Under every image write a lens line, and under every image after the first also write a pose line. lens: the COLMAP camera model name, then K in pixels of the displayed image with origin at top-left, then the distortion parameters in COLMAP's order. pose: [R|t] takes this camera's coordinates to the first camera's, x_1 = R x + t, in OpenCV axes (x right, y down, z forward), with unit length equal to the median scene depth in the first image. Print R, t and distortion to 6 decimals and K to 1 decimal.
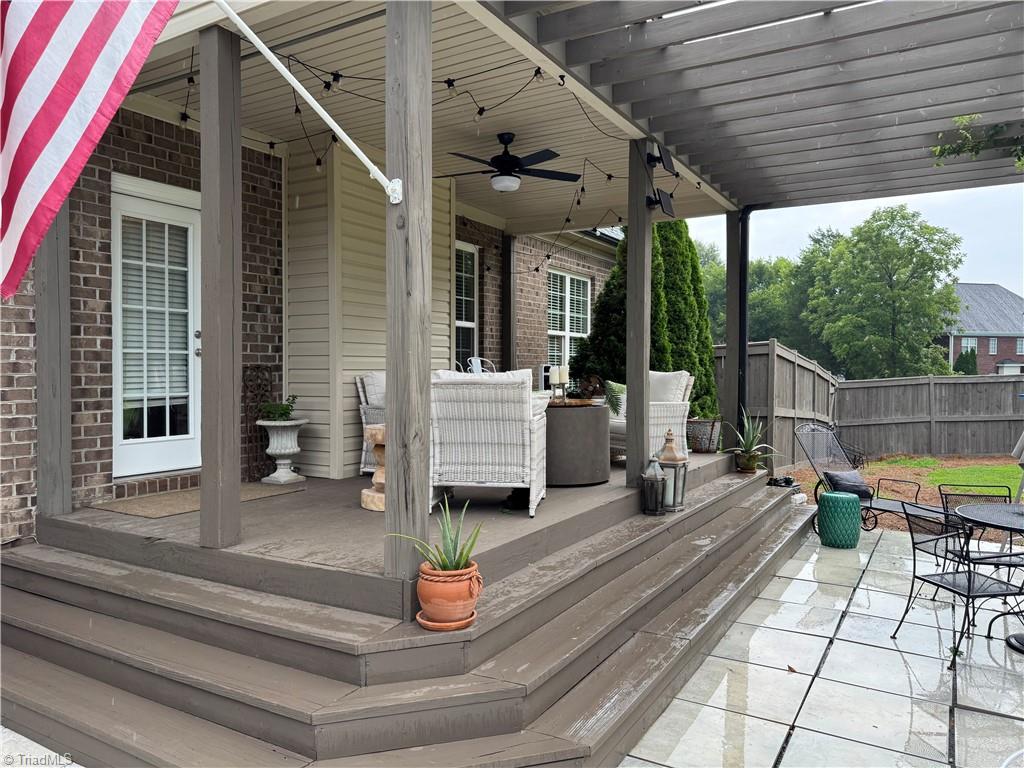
lens RADIAL K [[727.1, 0, 511.9], [0, 727.1, 385.1], [0, 0, 1]] dist [-0.002876, -0.000969]
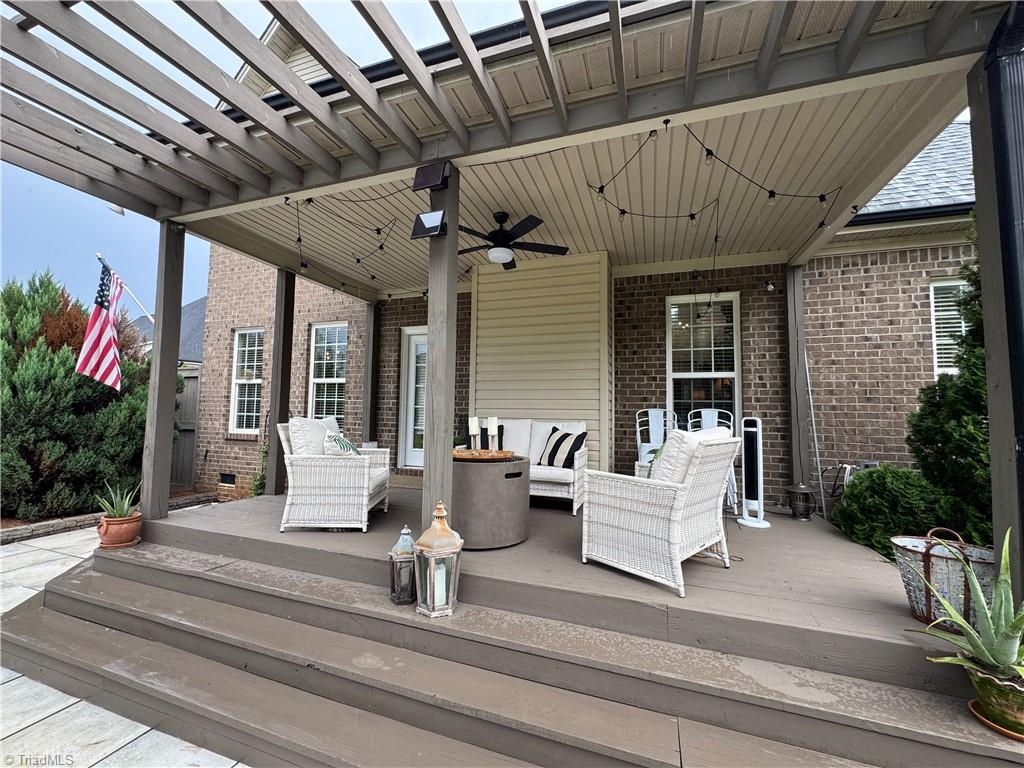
lens RADIAL K [[408.3, 0, 509.4], [0, 408.3, 382.4], [0, 0, 1]] dist [-0.004656, -0.000272]
pose [[0.189609, -0.061751, -0.979916, 0.913577], [-0.033562, 0.997030, -0.069324, -0.056196], [0.981286, 0.046032, 0.186973, 1.353374]]
